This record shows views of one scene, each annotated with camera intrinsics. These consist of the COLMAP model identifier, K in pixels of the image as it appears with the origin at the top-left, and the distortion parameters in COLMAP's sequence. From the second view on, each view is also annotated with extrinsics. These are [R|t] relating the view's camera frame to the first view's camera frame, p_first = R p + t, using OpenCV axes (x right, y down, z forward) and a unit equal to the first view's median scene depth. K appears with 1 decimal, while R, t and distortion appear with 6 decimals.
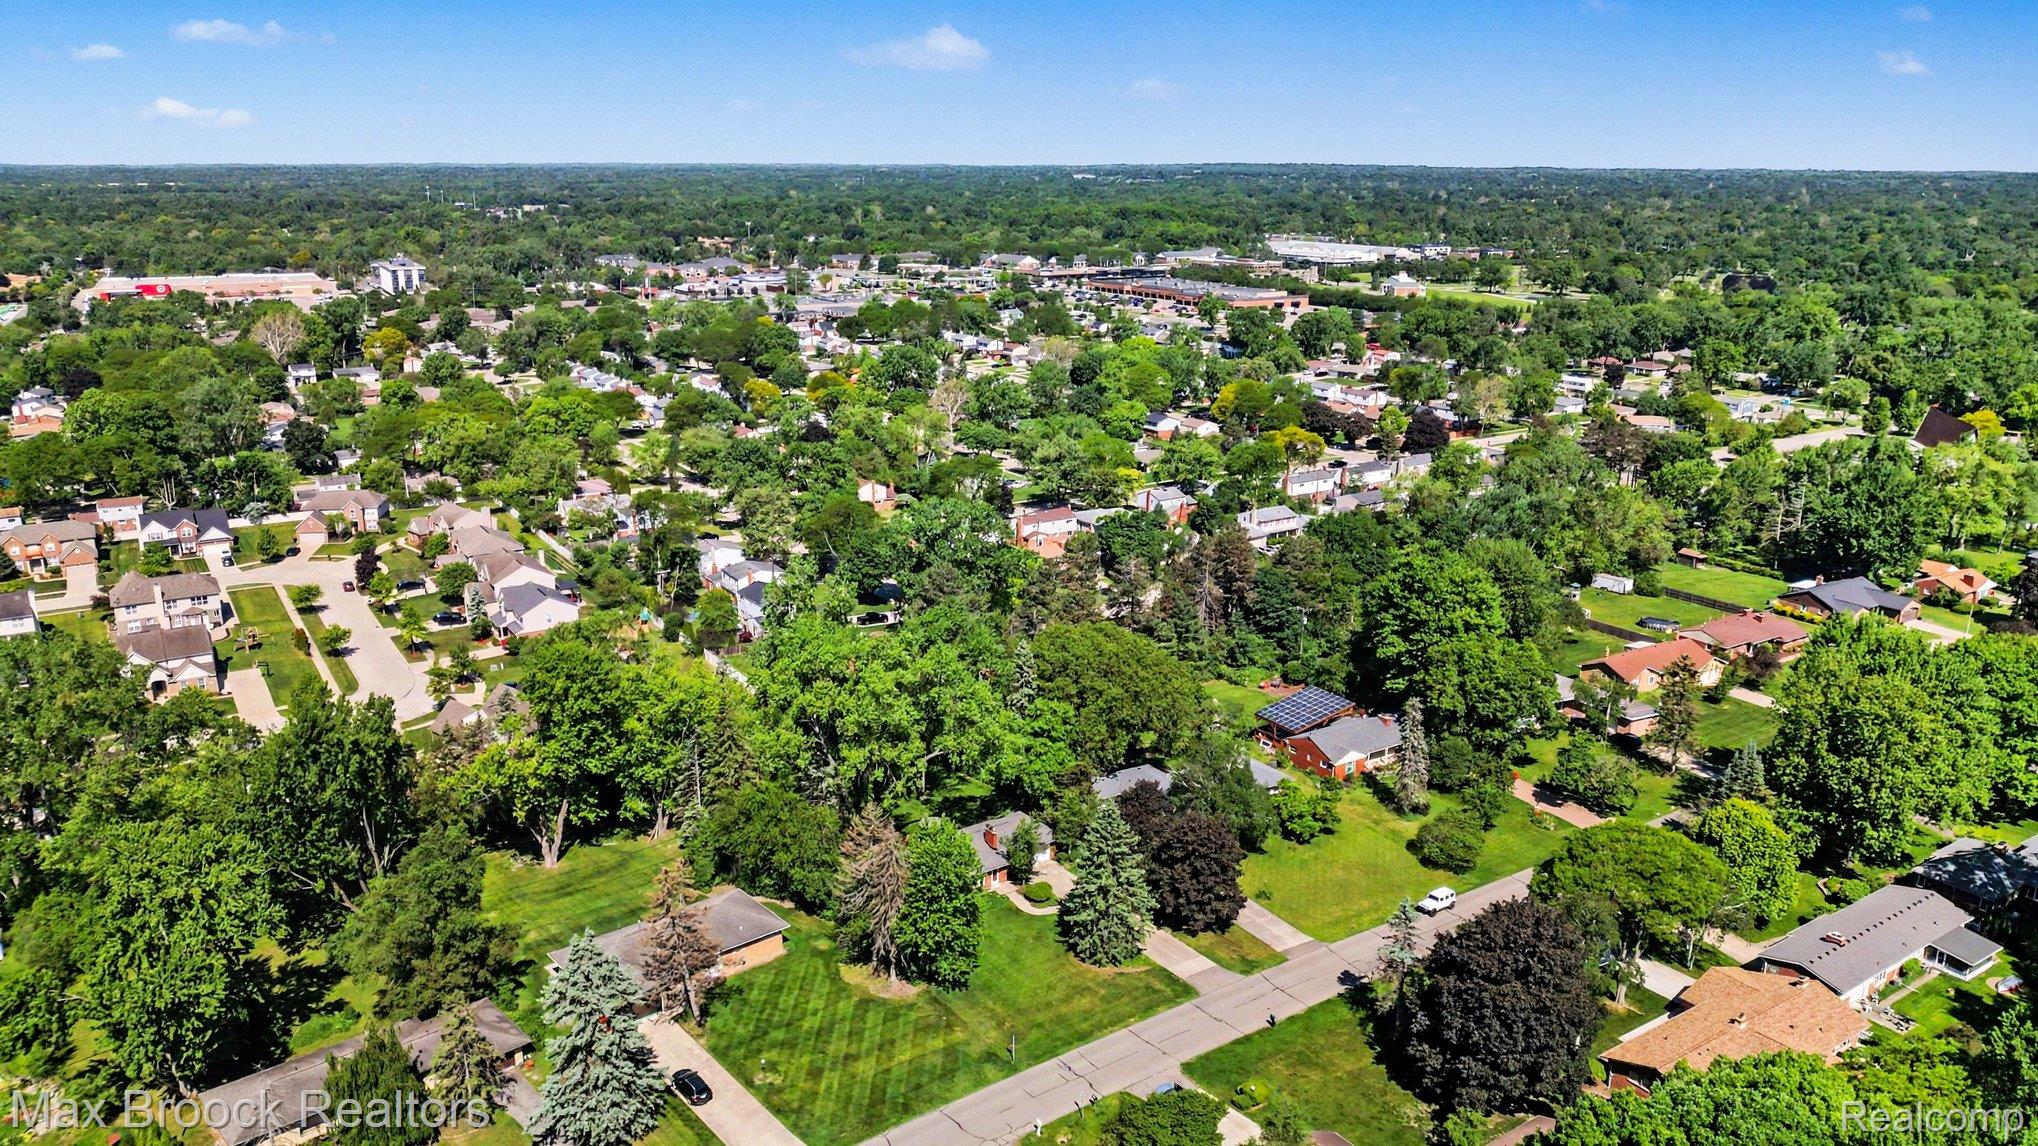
lens RADIAL K [[1430.2, 0, 1011.8], [0, 1430.2, 607.6], [0, 0, 1]] dist [-0.009664, -0.006857]
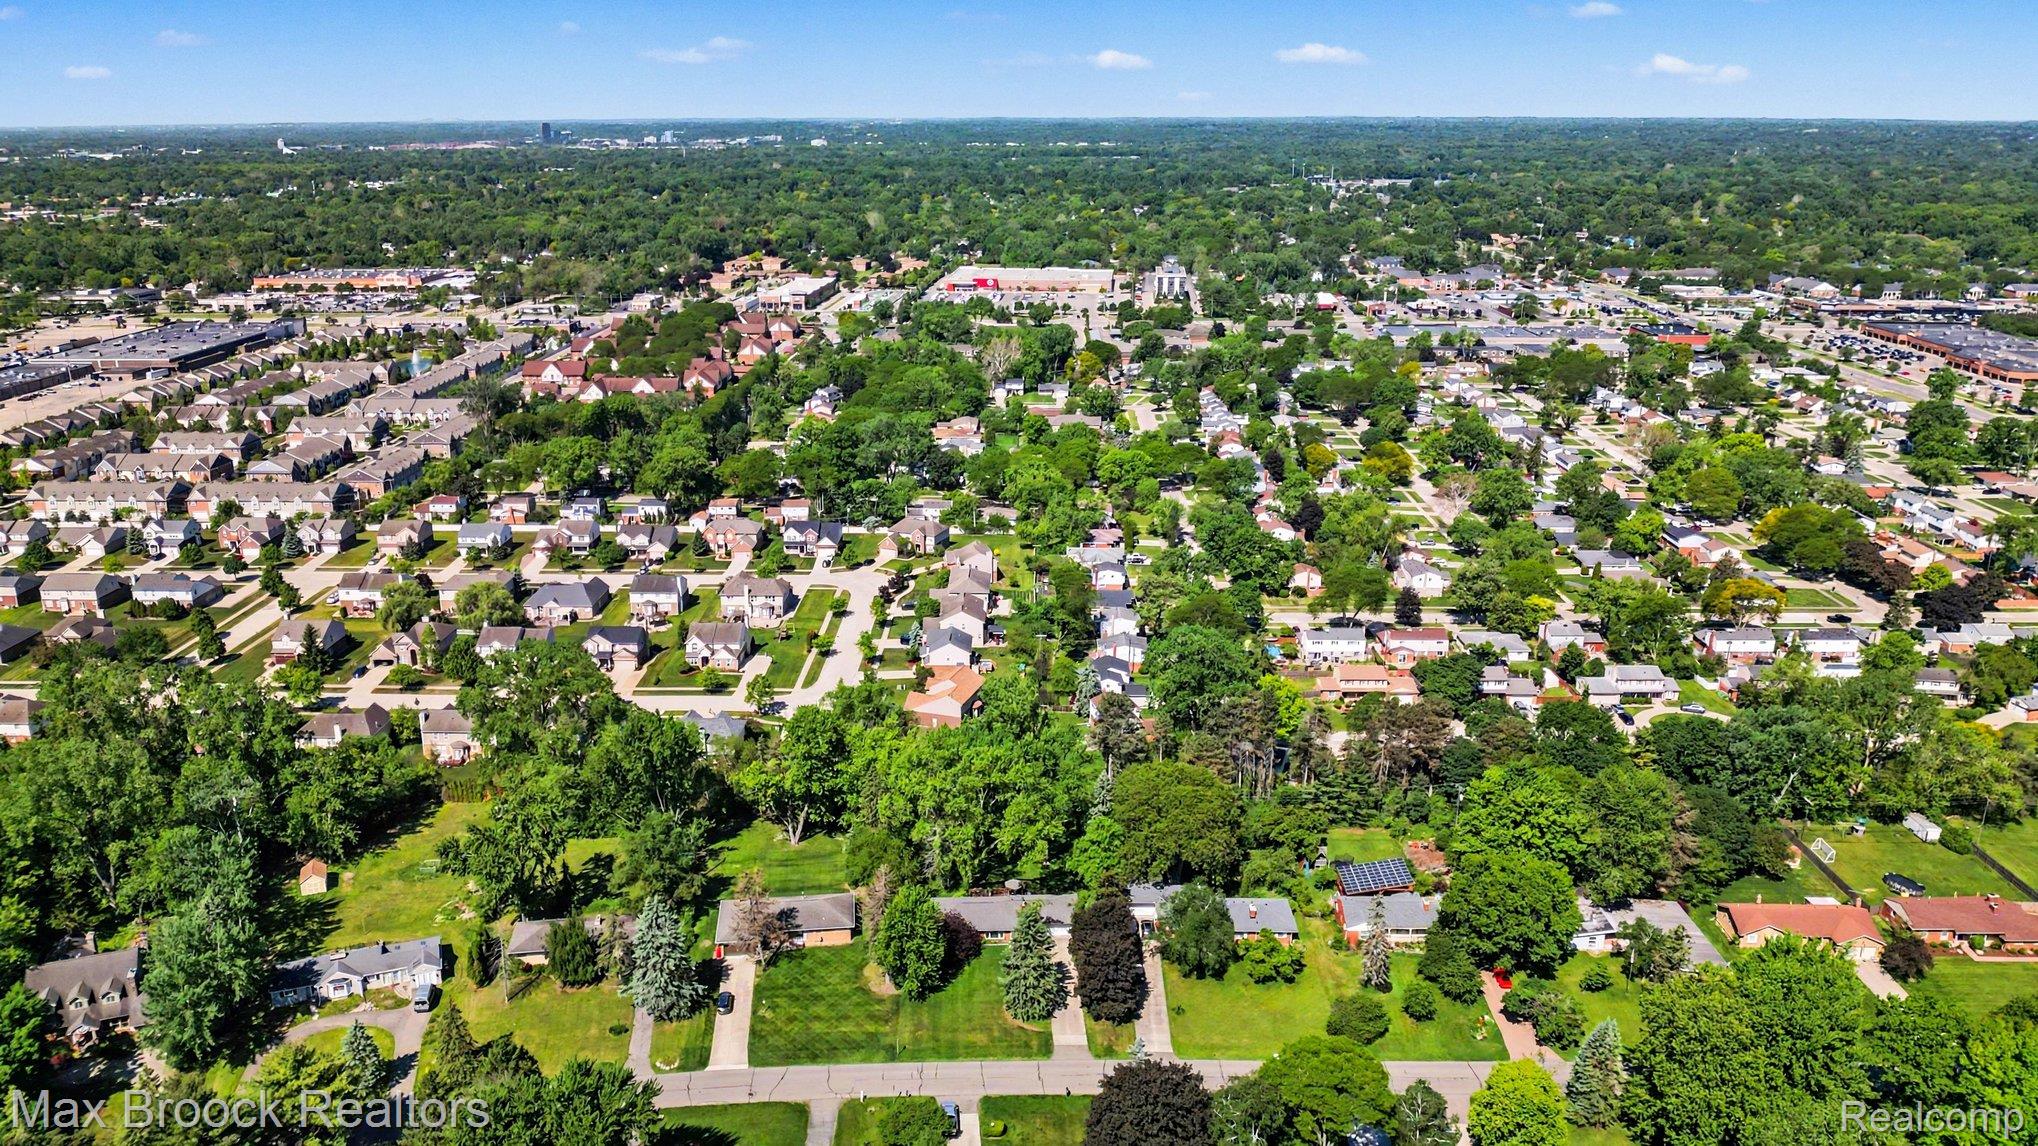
lens RADIAL K [[1430.2, 0, 1011.8], [0, 1430.2, 607.6], [0, 0, 1]] dist [-0.009664, -0.006857]
pose [[0.830471, 0.172025, -0.529835, 0.712098], [-0.155406, 0.984908, 0.076191, -0.247333], [0.534945, 0.019065, 0.844672, -0.198310]]
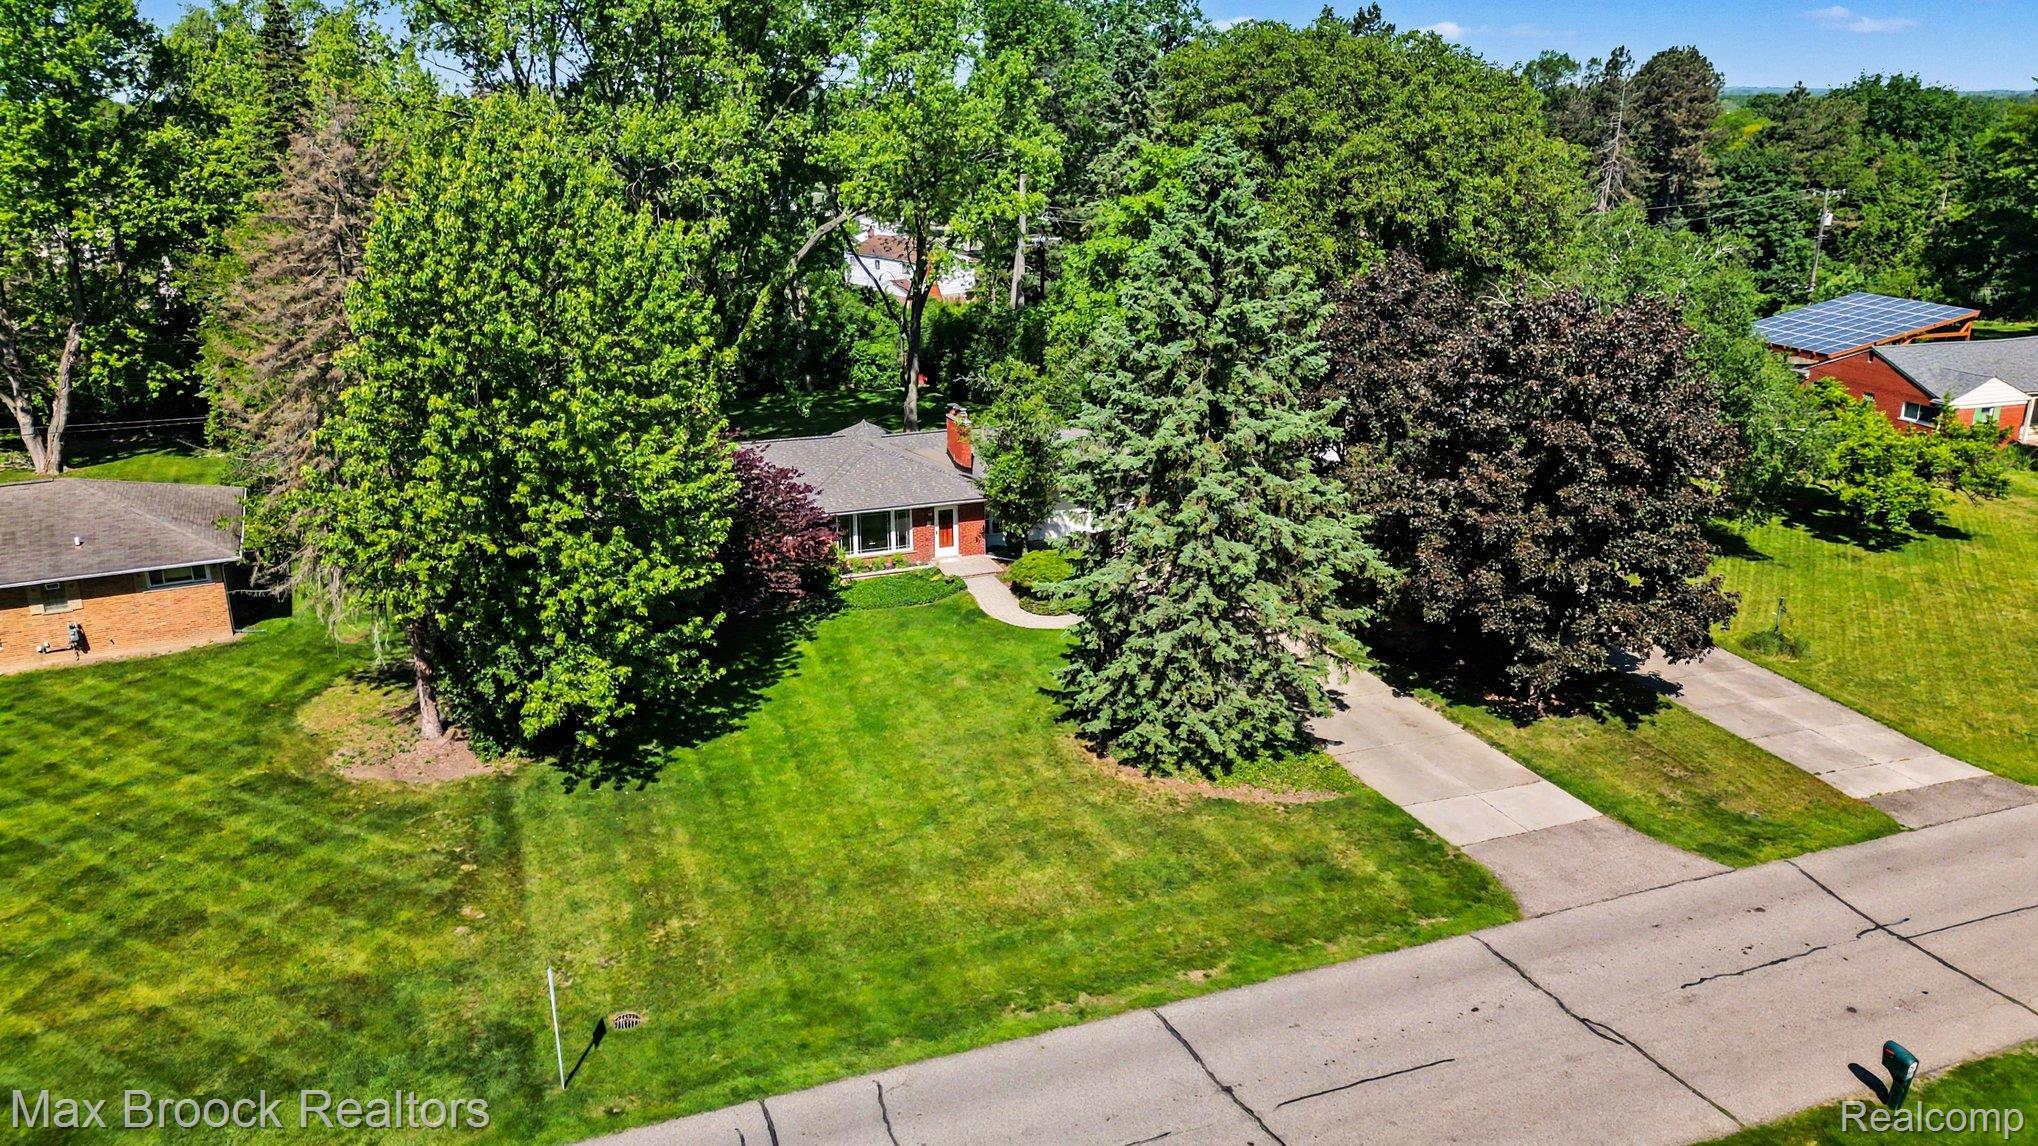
lens RADIAL K [[1430.2, 0, 1011.8], [0, 1430.2, 607.6], [0, 0, 1]] dist [-0.009664, -0.006857]
pose [[0.968754, 0.074862, -0.236457, 0.094468], [-0.064532, 0.996604, 0.051140, 0.199044], [0.239483, -0.034283, 0.970295, 0.700791]]
